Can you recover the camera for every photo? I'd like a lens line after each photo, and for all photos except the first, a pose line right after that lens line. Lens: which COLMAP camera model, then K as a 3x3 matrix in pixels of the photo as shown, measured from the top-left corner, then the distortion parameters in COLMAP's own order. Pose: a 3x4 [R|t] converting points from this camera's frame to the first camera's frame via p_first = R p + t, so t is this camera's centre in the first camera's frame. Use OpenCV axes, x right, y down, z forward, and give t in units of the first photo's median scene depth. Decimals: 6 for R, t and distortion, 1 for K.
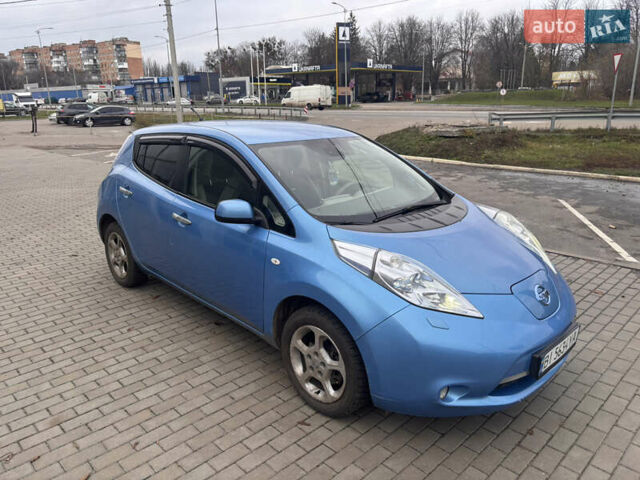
lens RADIAL K [[485.6, 0, 321.0], [0, 485.6, 236.1], [0, 0, 1]] dist [0.028400, -0.002586]
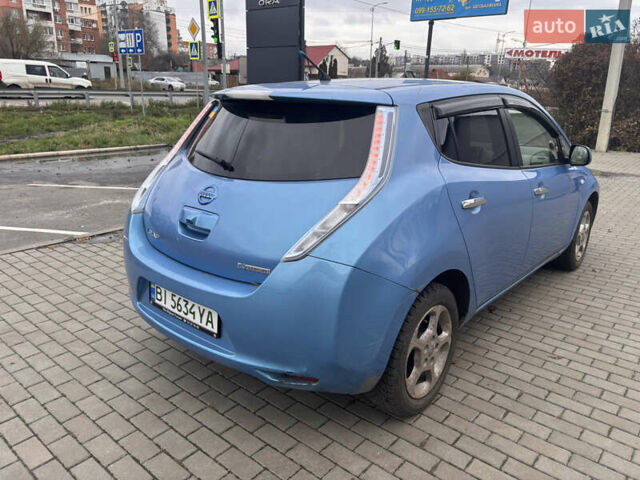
lens RADIAL K [[484.7, 0, 323.0], [0, 484.7, 236.9], [0, 0, 1]] dist [0.056664, -0.059654]
pose [[-0.095926, -0.284108, 0.953982, -0.845622], [0.247355, 0.921534, 0.299317, -0.242536], [-0.964165, 0.264685, -0.018124, 1.085094]]
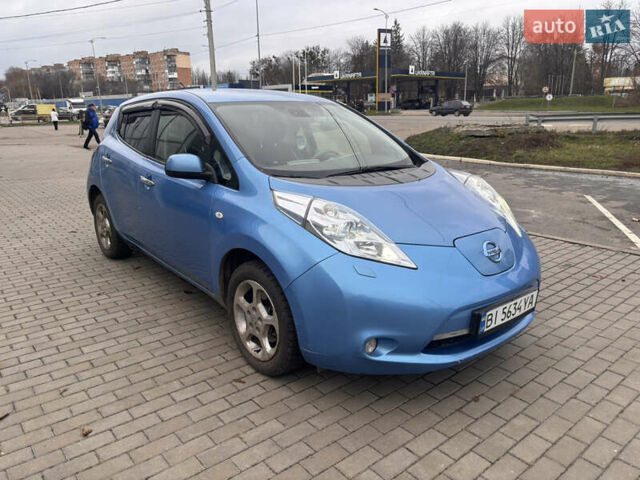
lens RADIAL K [[484.7, 0, 323.0], [0, 484.7, 236.9], [0, 0, 1]] dist [0.056664, -0.059654]
pose [[0.996494, 0.022471, -0.080588, 0.117770], [-0.023762, 0.999604, -0.015095, 0.064906], [0.080217, 0.016958, 0.996633, 0.028631]]
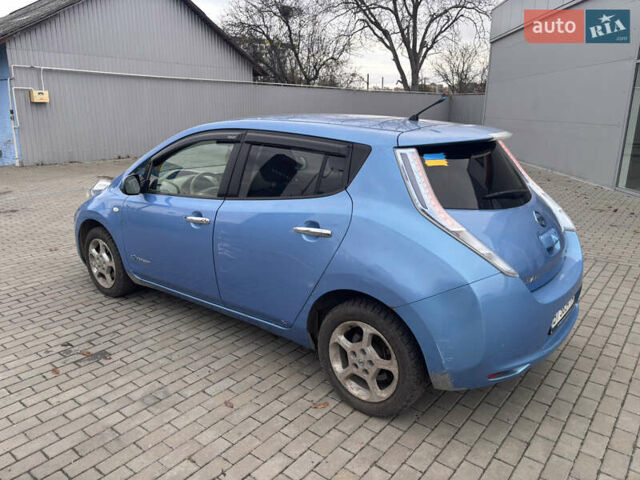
lens RADIAL K [[484.7, 0, 323.0], [0, 484.7, 236.9], [0, 0, 1]] dist [0.056664, -0.059654]
pose [[-0.992179, 0.035664, -0.119618, -0.042168], [-0.030200, 0.861254, 0.507277, -0.436378], [0.121112, 0.506922, -0.853441, 1.653396]]
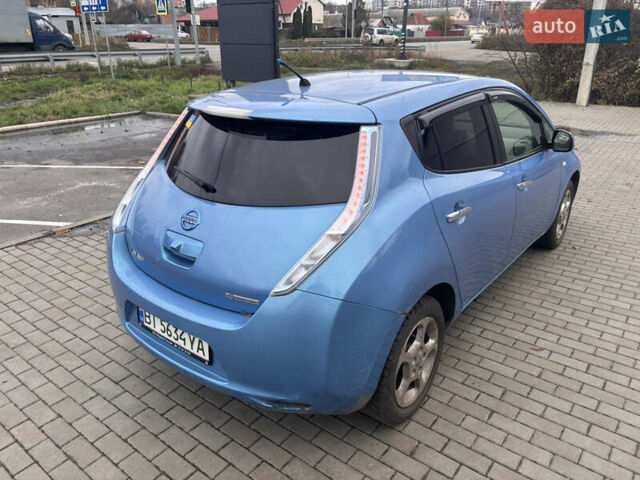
lens RADIAL K [[484.0, 0, 318.1], [0, 484.0, 238.8], [0, 0, 1]] dist [0.063962, -0.069854]
pose [[-0.133470, -0.371993, 0.918590, -0.822017], [0.270910, 0.877886, 0.394872, -0.301314], [-0.953307, 0.301559, -0.016395, 1.070889]]
